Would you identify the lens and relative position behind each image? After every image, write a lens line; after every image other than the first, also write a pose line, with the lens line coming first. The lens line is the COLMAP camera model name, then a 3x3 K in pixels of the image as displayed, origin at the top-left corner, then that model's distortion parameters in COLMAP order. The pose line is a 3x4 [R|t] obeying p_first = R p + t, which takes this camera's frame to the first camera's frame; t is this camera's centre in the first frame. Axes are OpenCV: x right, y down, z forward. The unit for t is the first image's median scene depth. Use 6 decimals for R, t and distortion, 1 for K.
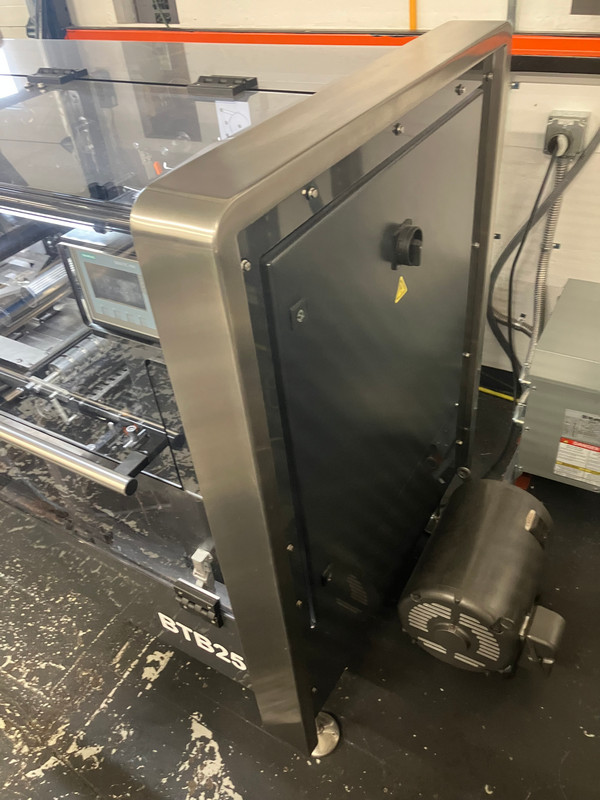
lens RADIAL K [[655.1, 0, 297.3], [0, 655.1, 404.0], [0, 0, 1]] dist [0.011201, -0.011100]
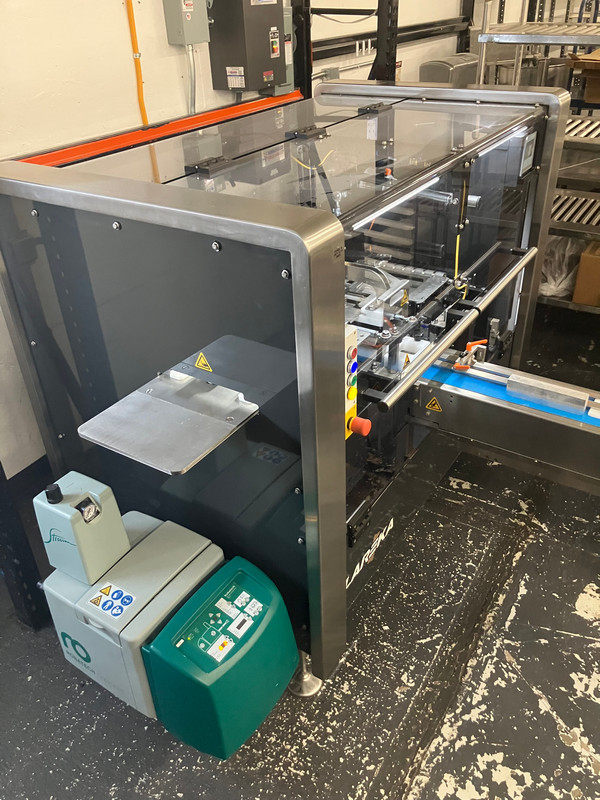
lens RADIAL K [[662.5, 0, 301.1], [0, 662.5, 412.4], [0, 0, 1]] dist [0.016153, 0.001037]
pose [[0.026707, -0.472307, 0.881029, -1.633224], [0.654704, 0.674281, 0.341625, -0.509507], [-0.755413, 0.567690, 0.327229, 0.764709]]
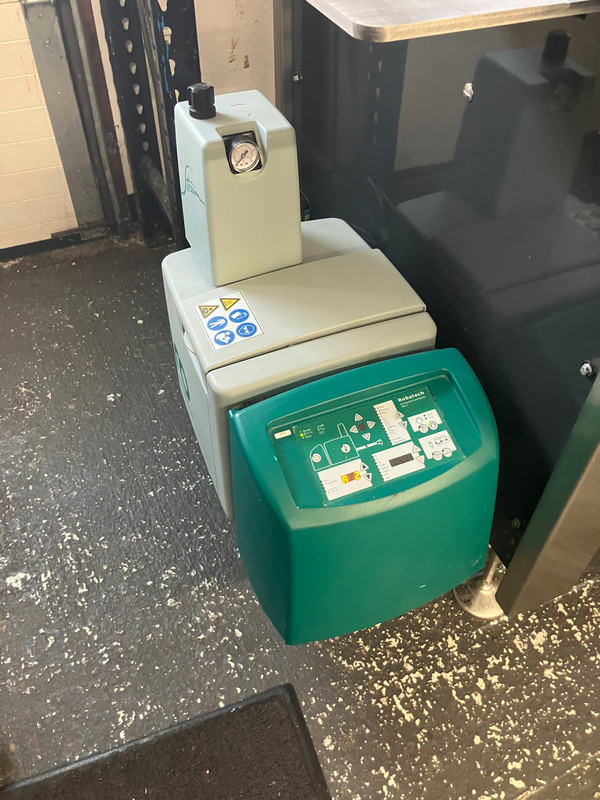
lens RADIAL K [[662.2, 0, 314.7], [0, 662.2, 380.5], [0, 0, 1]] dist [0.006231, 0.000211]
pose [[0.574477, -0.500632, 0.647567, -1.270768], [0.449629, 0.854103, 0.261423, -0.246433], [-0.683966, 0.140984, 0.715761, 0.993057]]
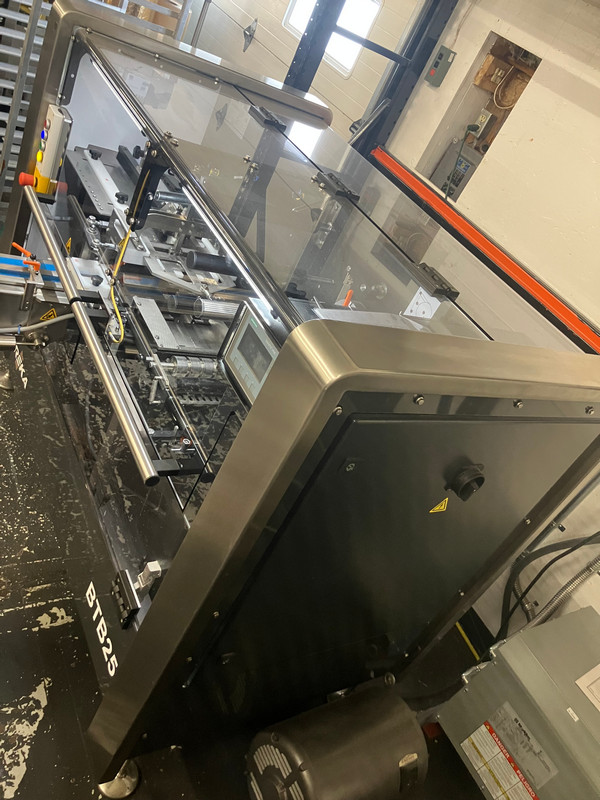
lens RADIAL K [[662.5, 0, 301.1], [0, 662.5, 412.4], [0, 0, 1]] dist [0.016153, 0.001037]
pose [[0.749513, 0.647635, -0.137108, 0.020267], [-0.660787, 0.744406, -0.096021, -0.017826], [0.039878, 0.162568, 0.985891, -0.124011]]
